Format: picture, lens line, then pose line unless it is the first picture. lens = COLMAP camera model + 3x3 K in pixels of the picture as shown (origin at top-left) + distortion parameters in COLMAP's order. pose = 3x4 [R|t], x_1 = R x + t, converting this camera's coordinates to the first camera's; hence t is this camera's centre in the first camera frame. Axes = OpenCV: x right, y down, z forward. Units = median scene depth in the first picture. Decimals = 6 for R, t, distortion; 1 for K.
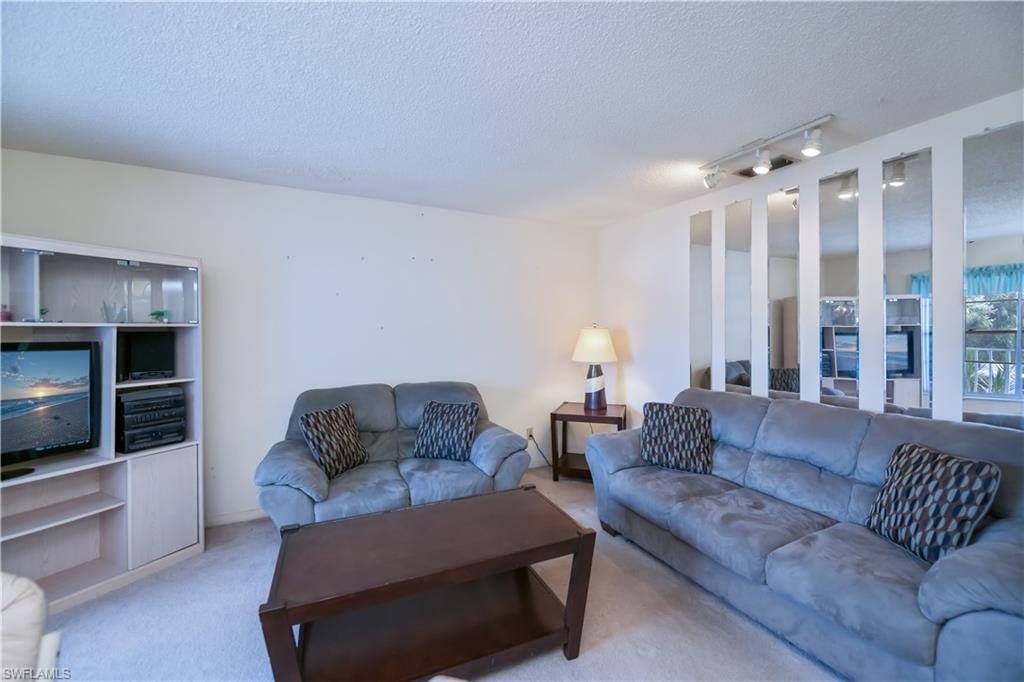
lens RADIAL K [[435.0, 0, 501.5], [0, 435.0, 333.4], [0, 0, 1]] dist [0.000906, 0.000224]
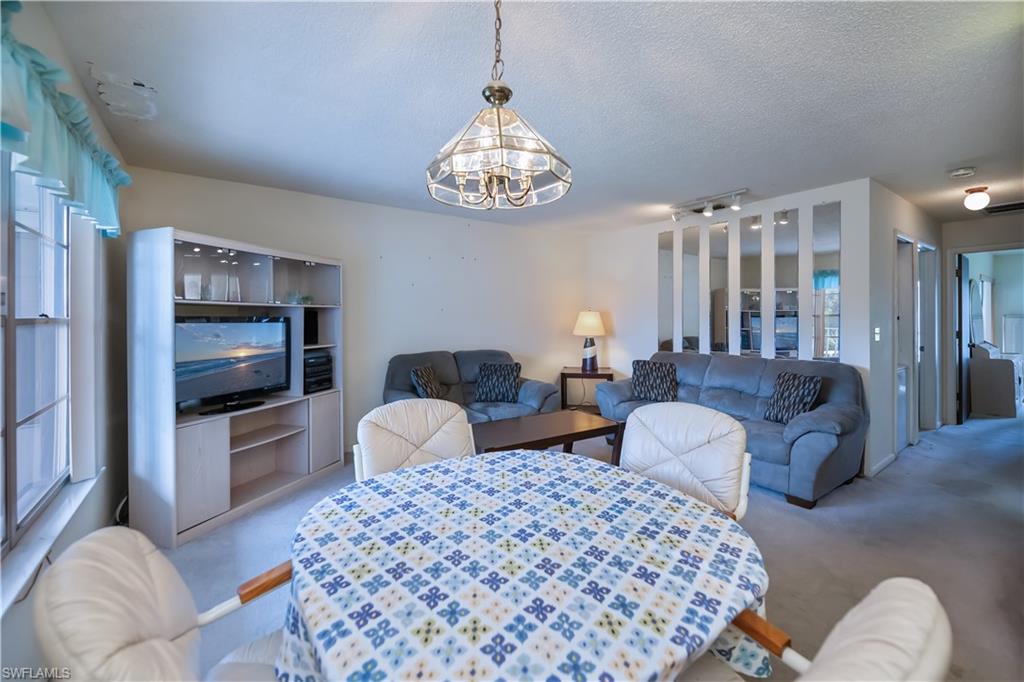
lens RADIAL K [[425.4, 0, 511.3], [0, 425.4, 321.9], [0, 0, 1]] dist [-0.001495, -0.000008]
pose [[0.989090, 0.001090, 0.147308, -0.349491], [-0.001996, 0.999980, 0.005998, 0.021450], [-0.147299, -0.006226, 0.989072, -0.448235]]
